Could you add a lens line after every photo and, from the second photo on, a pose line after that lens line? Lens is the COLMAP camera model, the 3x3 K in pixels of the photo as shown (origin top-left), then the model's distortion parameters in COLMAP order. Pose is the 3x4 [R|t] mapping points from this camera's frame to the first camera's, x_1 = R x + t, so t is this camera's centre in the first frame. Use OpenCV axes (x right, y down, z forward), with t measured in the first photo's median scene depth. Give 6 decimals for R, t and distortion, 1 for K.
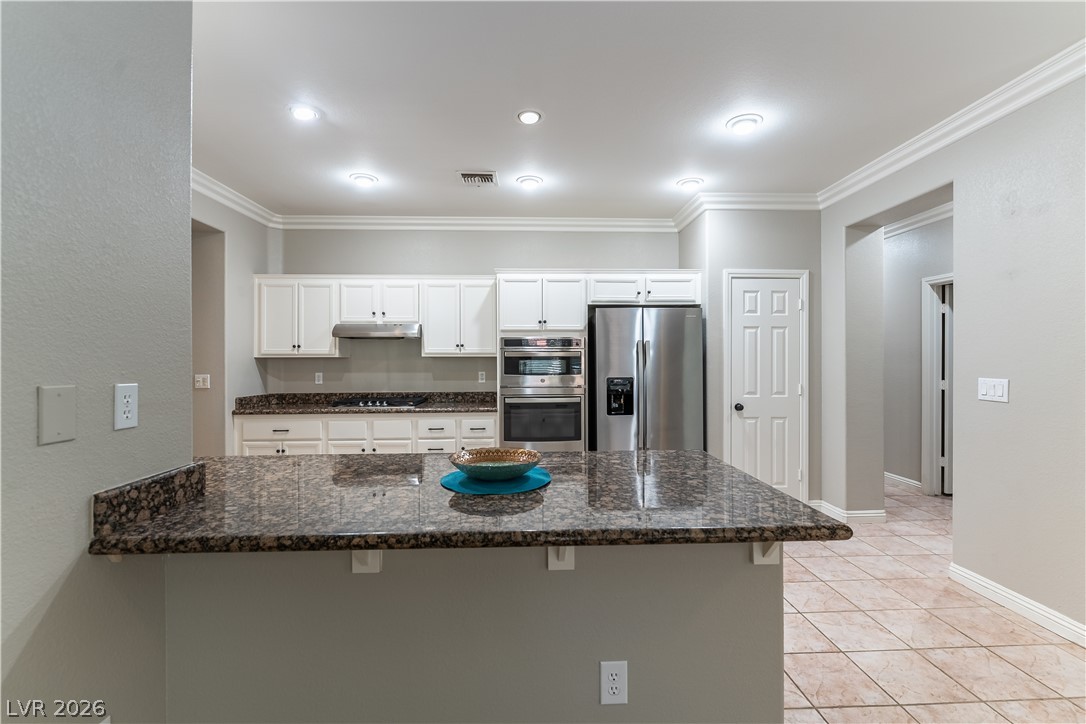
lens RADIAL K [[478.9, 0, 562.2], [0, 478.9, 358.2], [0, 0, 1]] dist [0.005010, -0.000164]
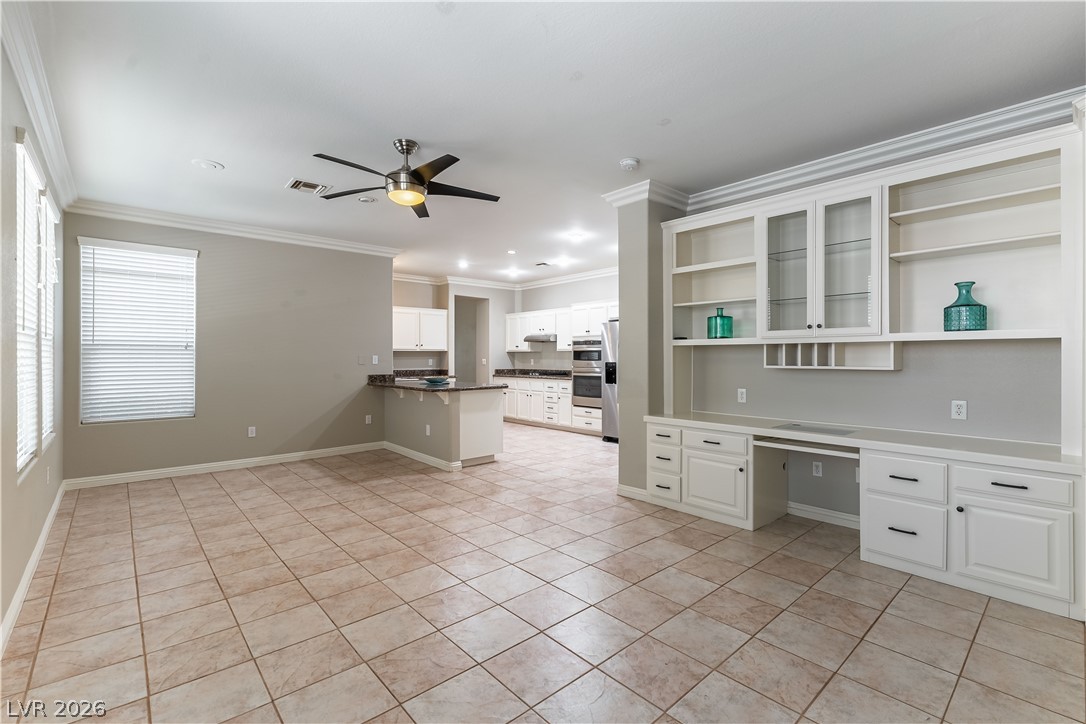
lens RADIAL K [[478.9, 0, 562.8], [0, 478.9, 358.6], [0, 0, 1]] dist [0.005010, -0.000164]
pose [[0.647372, 0.006049, -0.762150, 1.255758], [0.000283, 0.999967, 0.008177, 0.012069], [0.762174, -0.005510, 0.647349, -0.236648]]
